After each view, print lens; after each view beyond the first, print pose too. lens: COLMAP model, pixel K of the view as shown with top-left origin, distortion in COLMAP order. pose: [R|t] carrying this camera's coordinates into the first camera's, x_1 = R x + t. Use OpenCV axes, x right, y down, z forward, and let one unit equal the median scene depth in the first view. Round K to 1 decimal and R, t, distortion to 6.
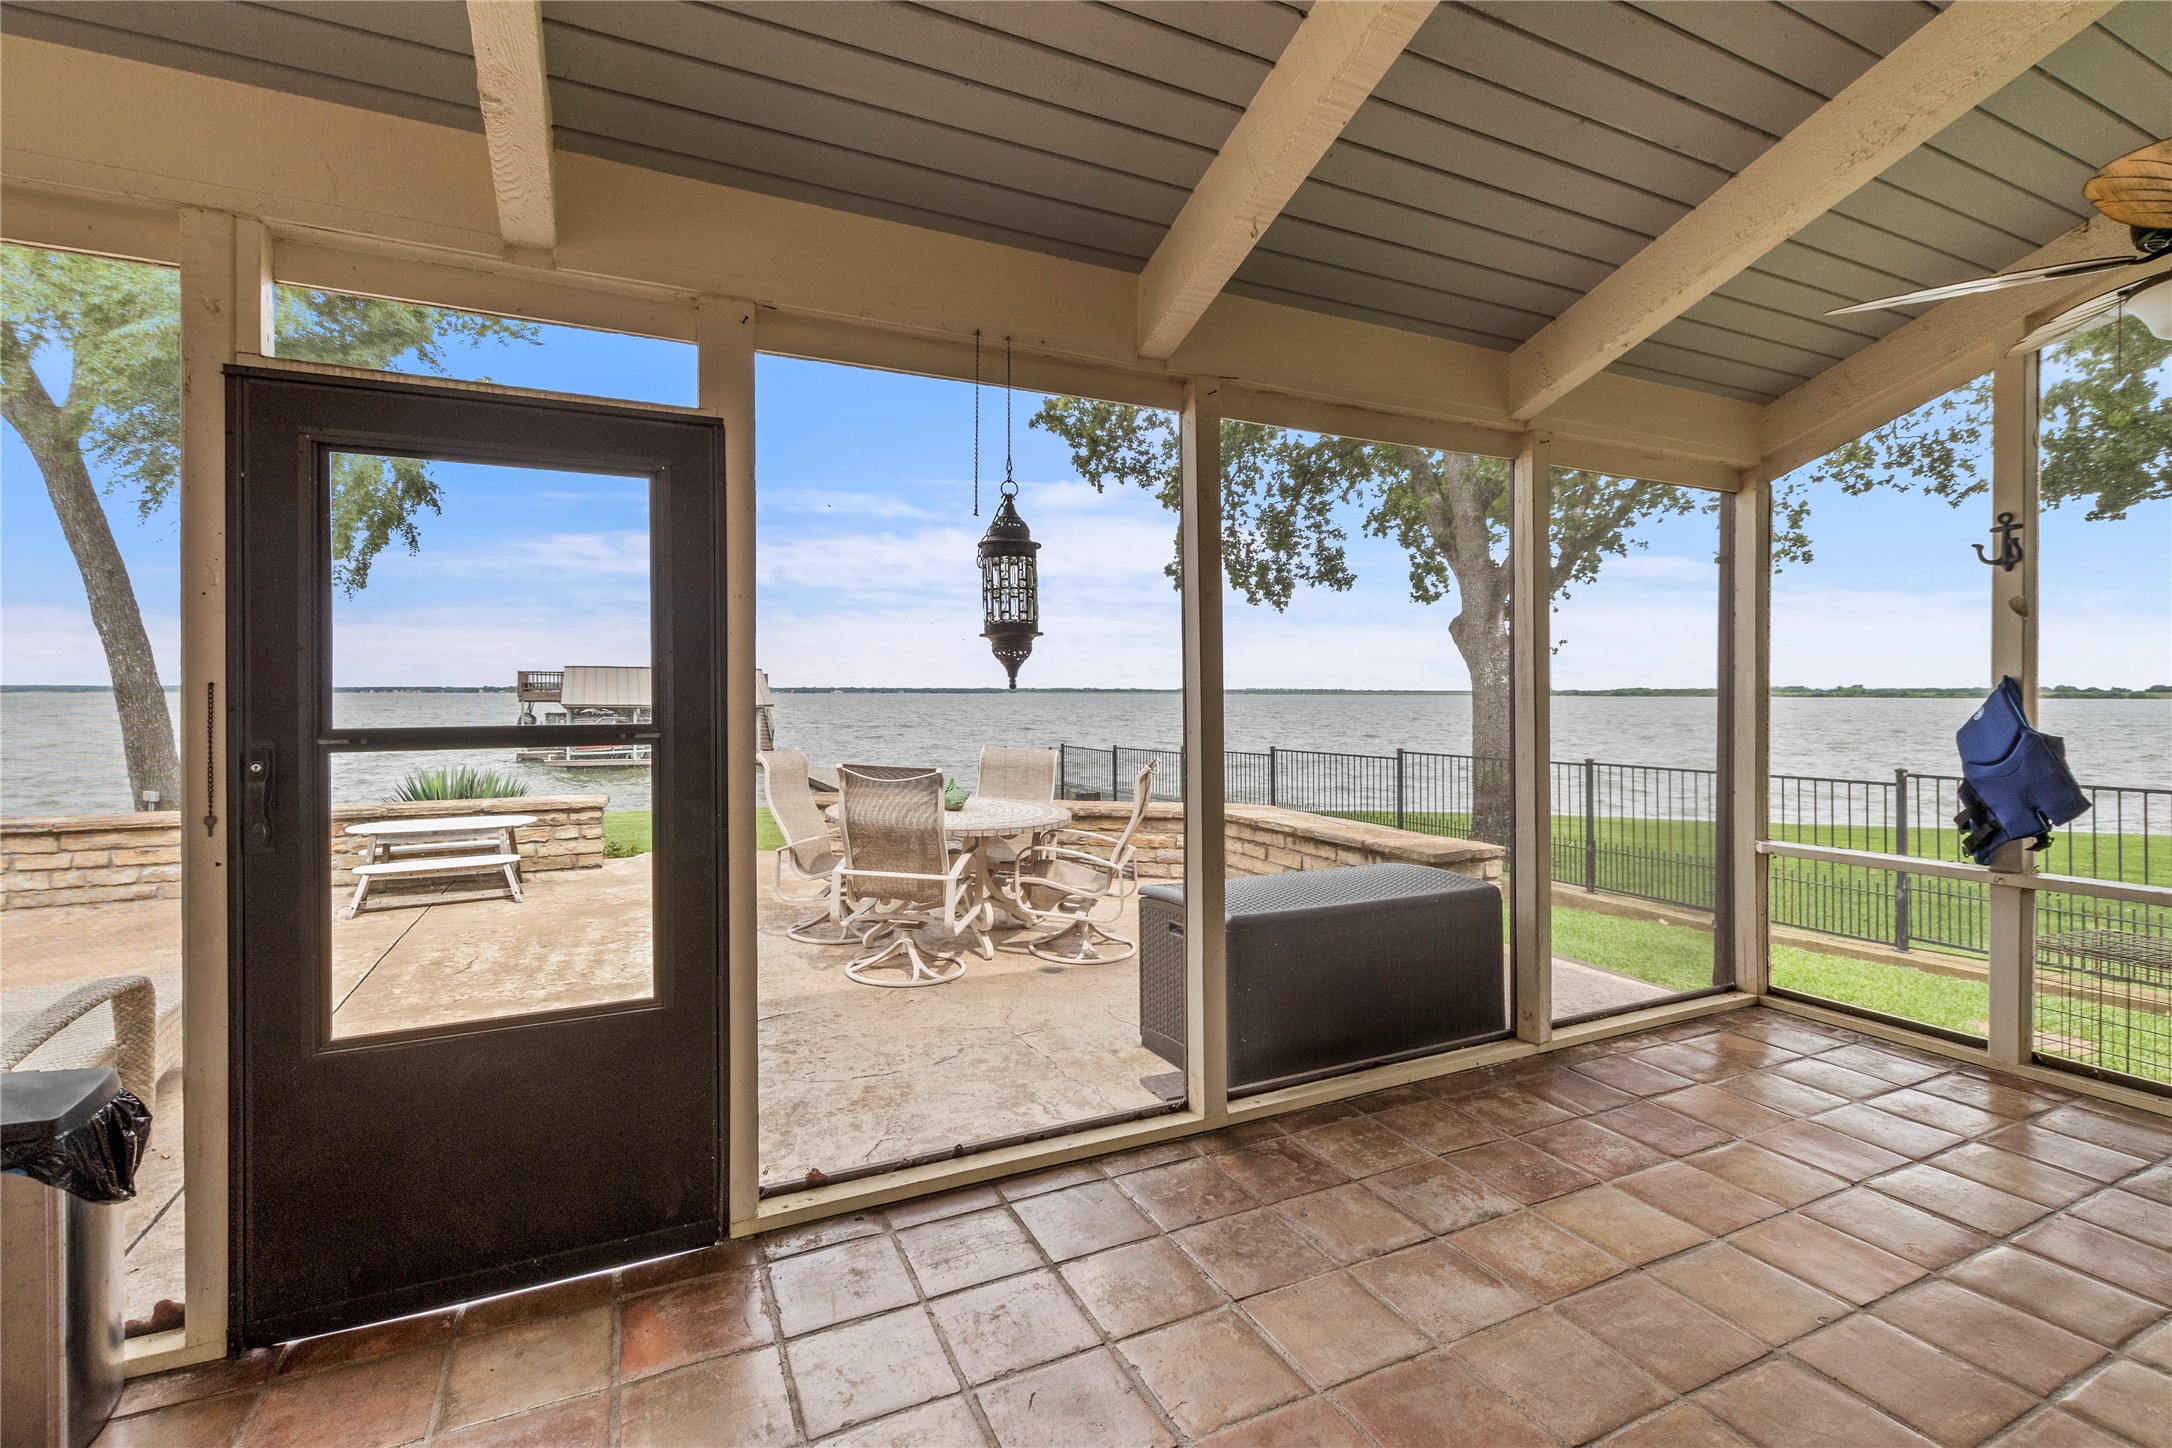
lens RADIAL K [[938.3, 0, 1078.6], [0, 938.3, 696.2], [0, 0, 1]] dist [0.015166, -0.006439]
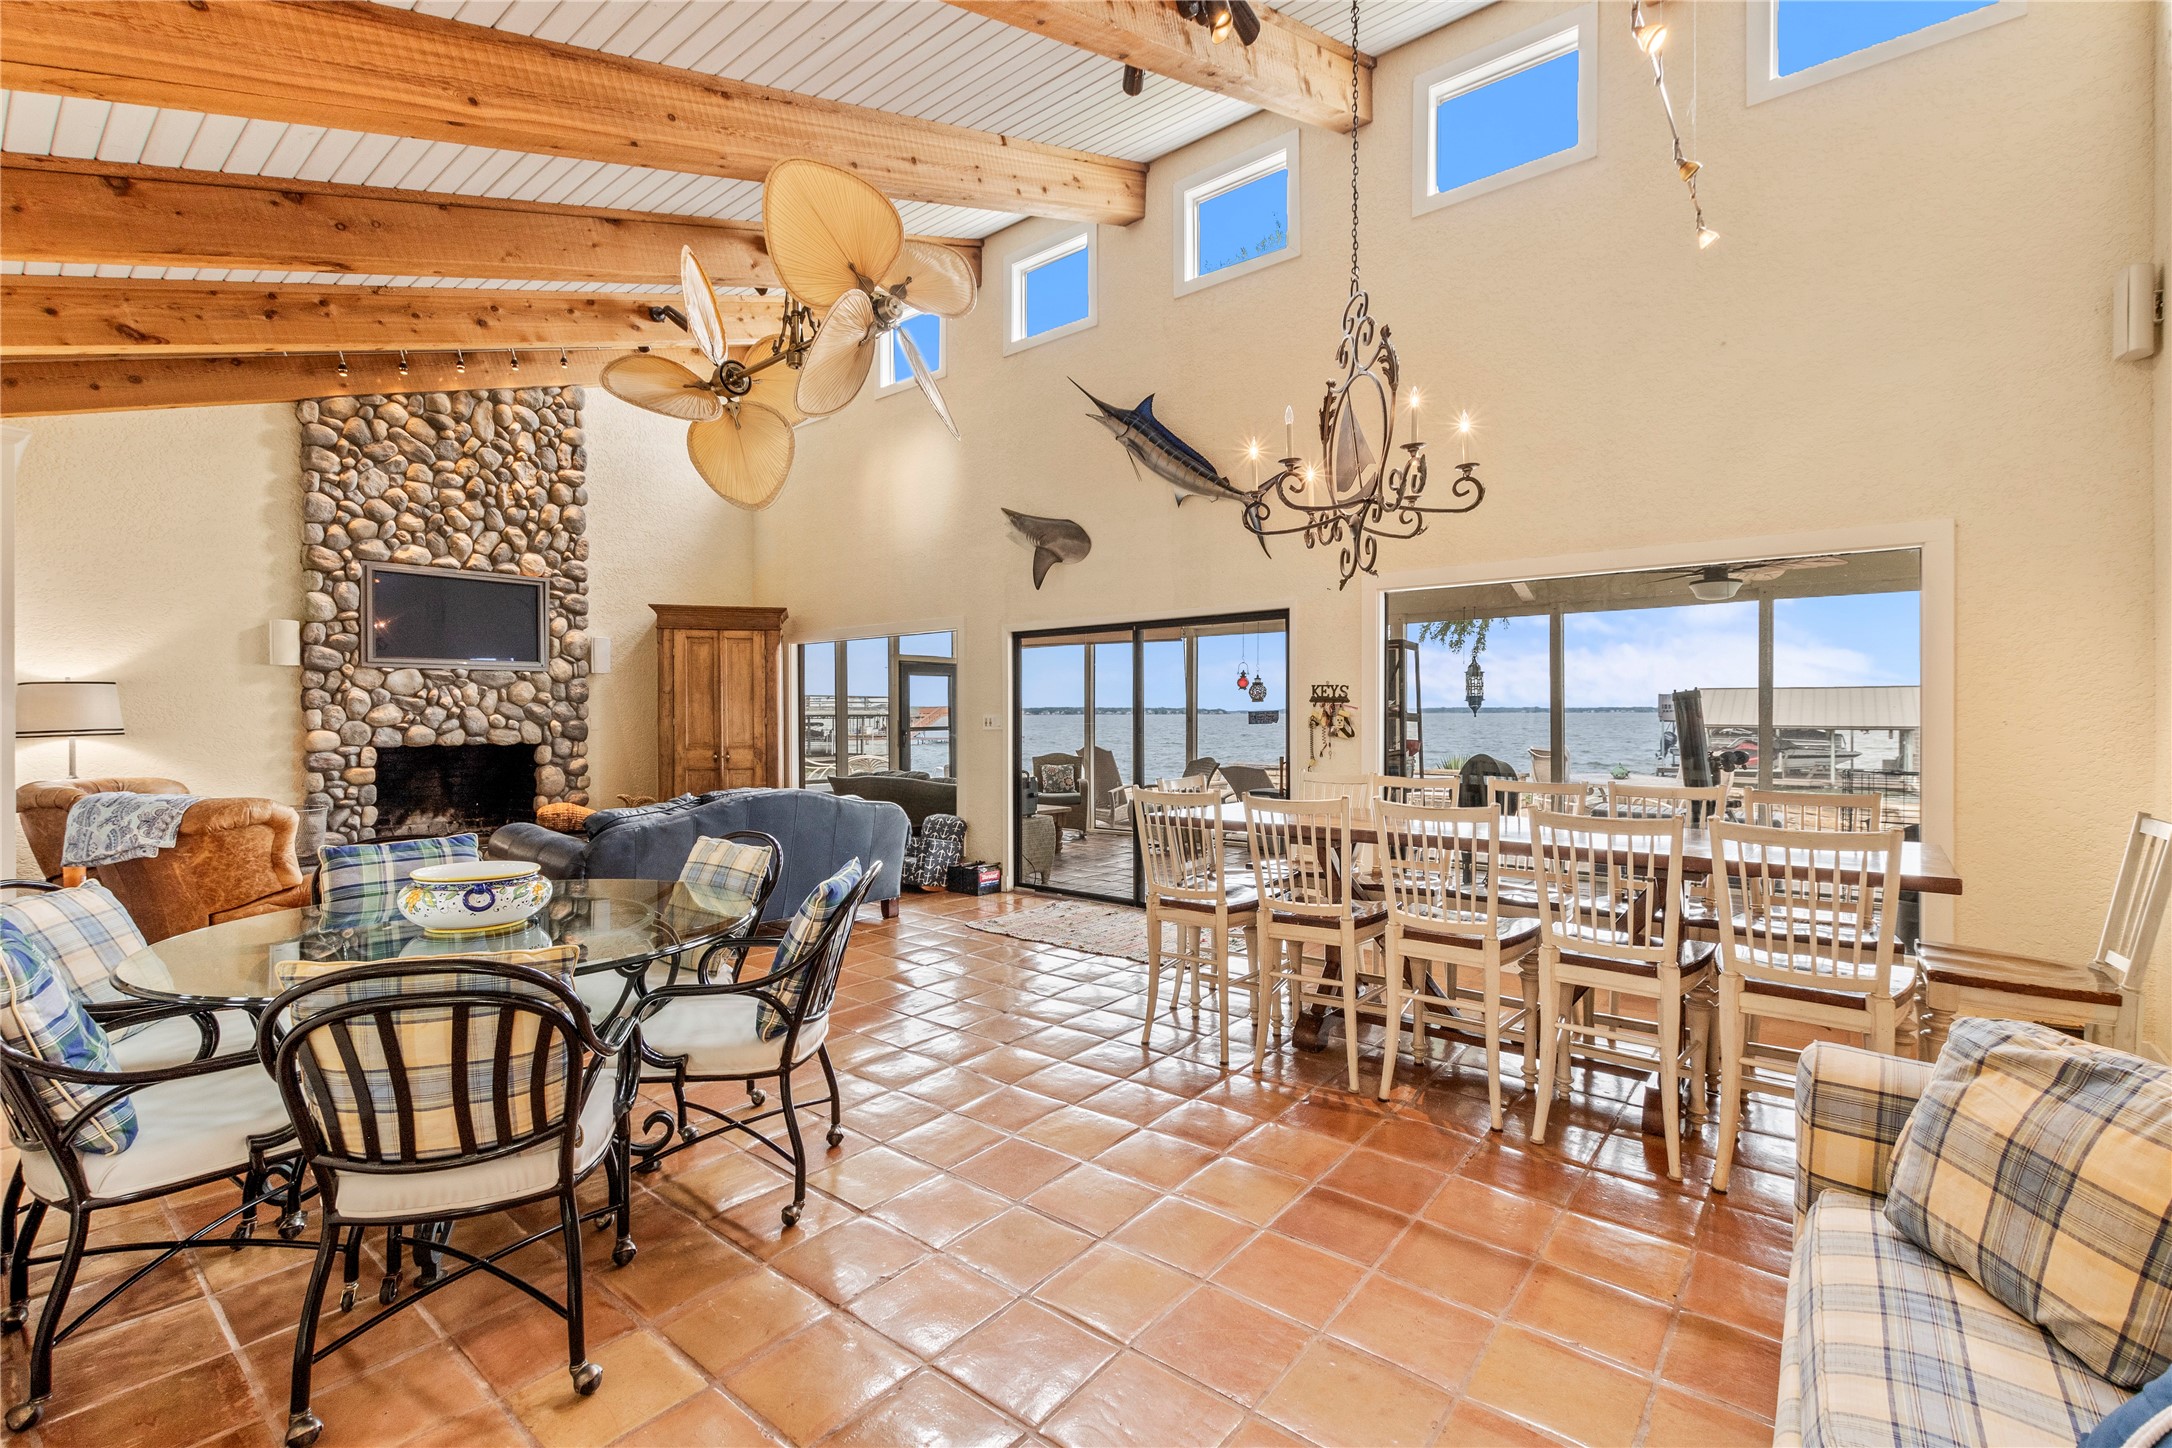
lens RADIAL K [[955.3, 0, 1086.0], [0, 955.3, 724.0], [0, 0, 1]] dist [0.000988, -0.004404]
pose [[0.426756, 0.006419, -0.904344, 1.304805], [0.001542, 0.999968, 0.007826, -0.005758], [0.904365, -0.004734, 0.426733, -0.902254]]
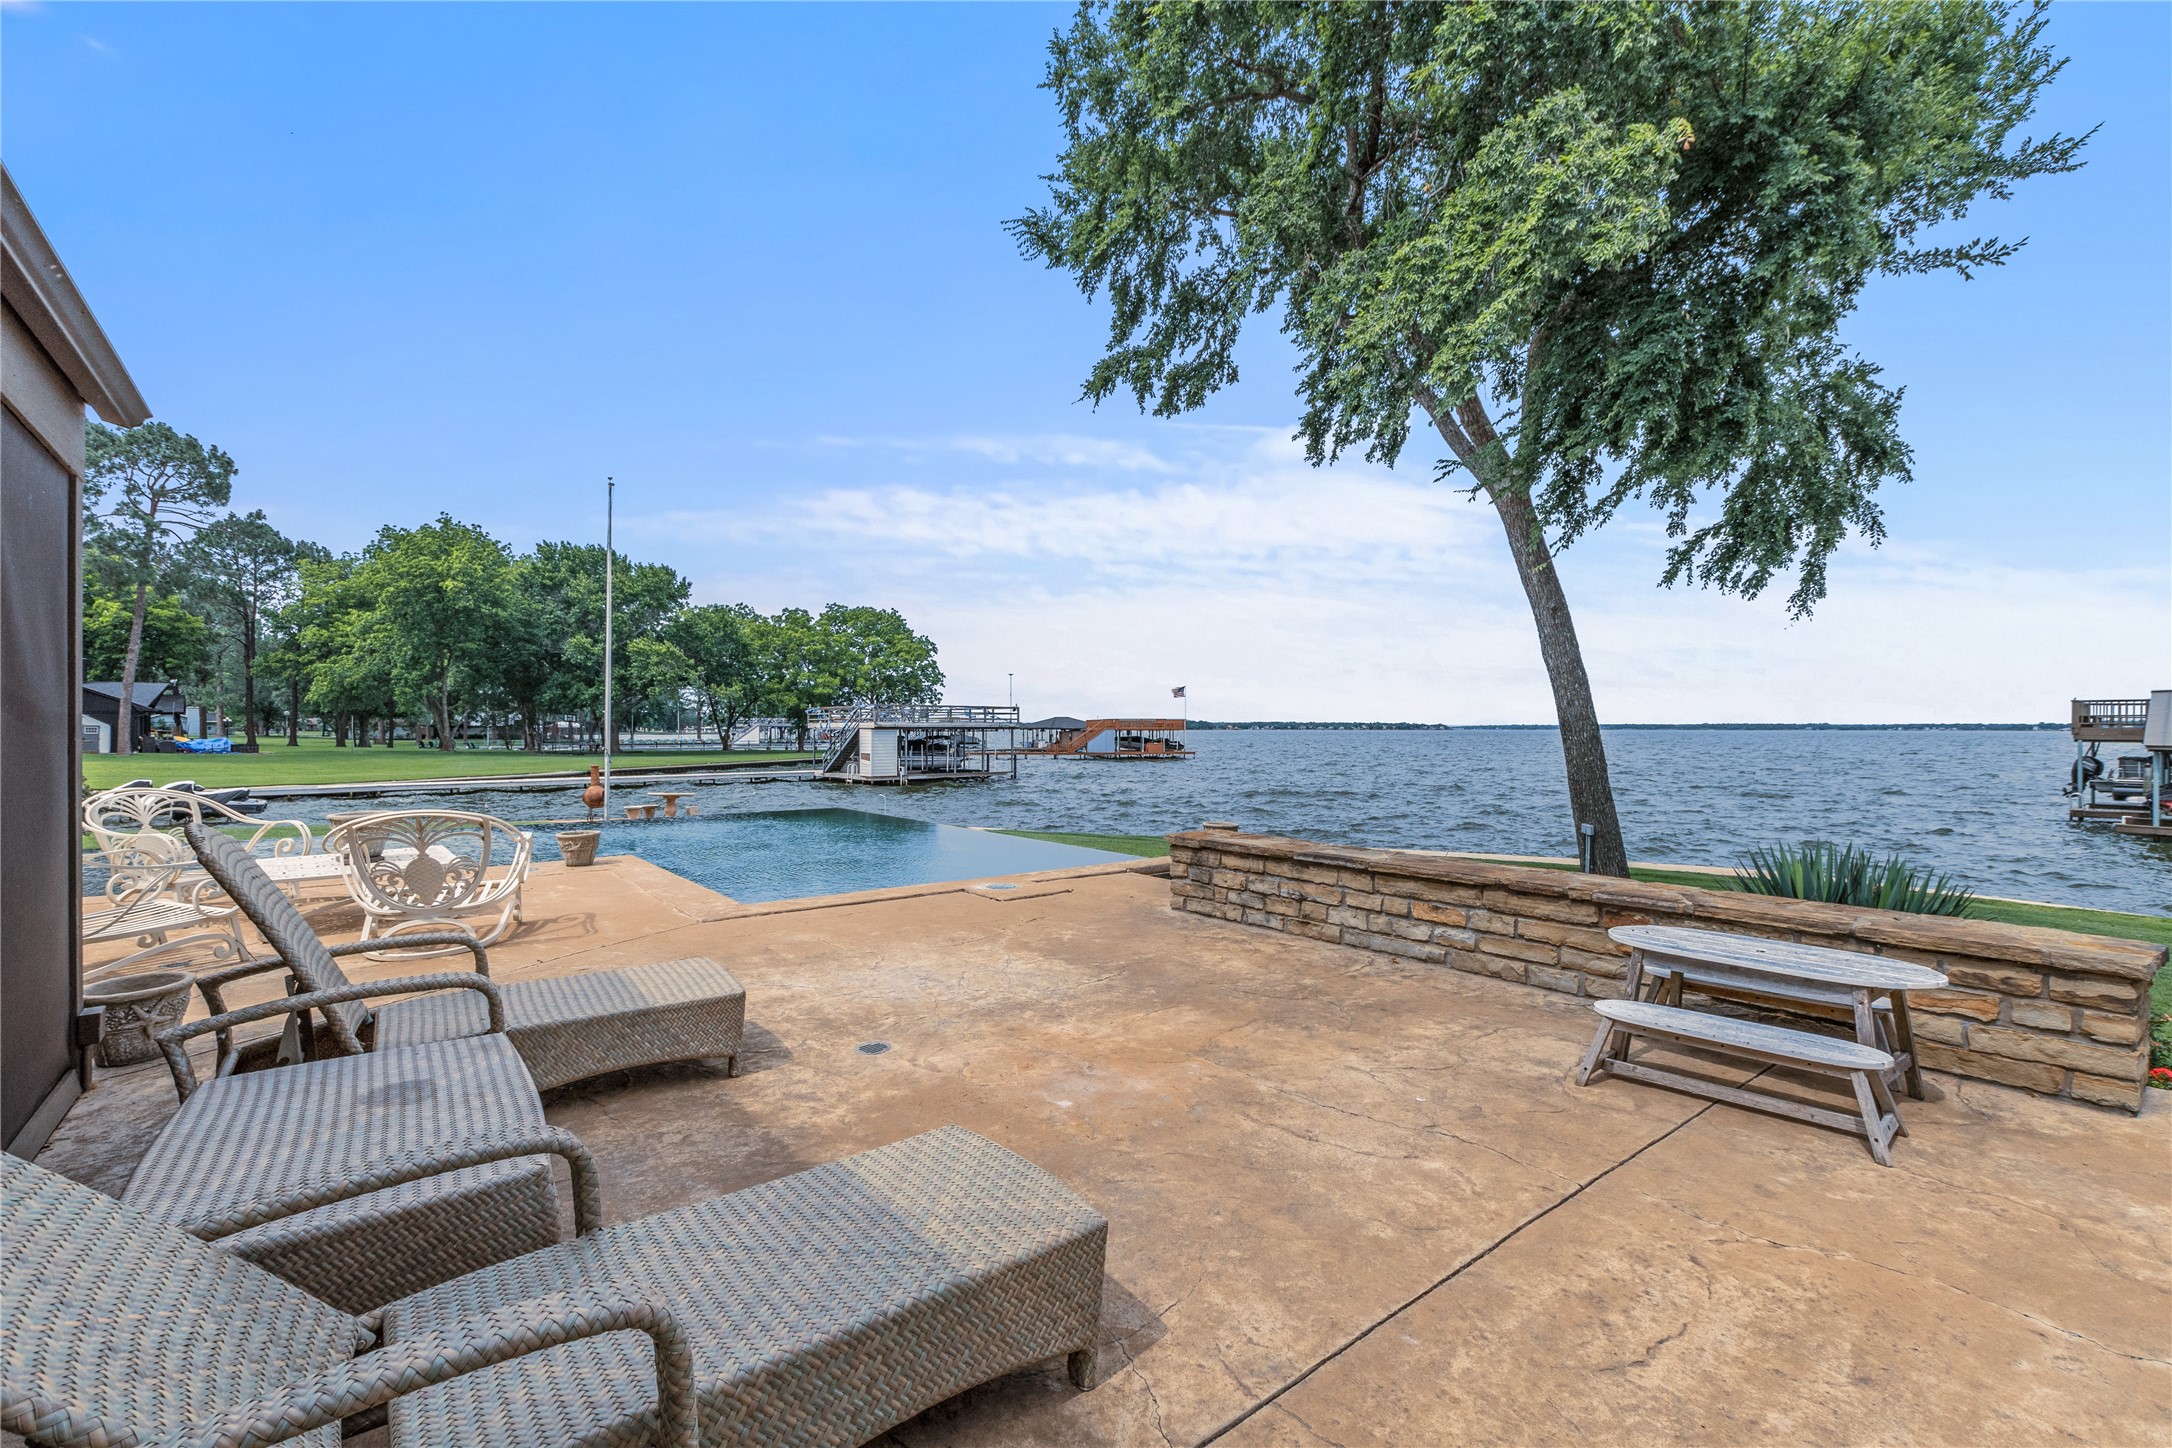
lens RADIAL K [[955.3, 0, 1086.0], [0, 955.3, 724.0], [0, 0, 1]] dist [0.000988, -0.004404]
pose [[0.220320, -0.005310, -0.975413, -0.284363], [-0.004531, 0.999969, -0.006467, 0.007819], [0.975417, 0.005844, 0.220289, 0.660636]]
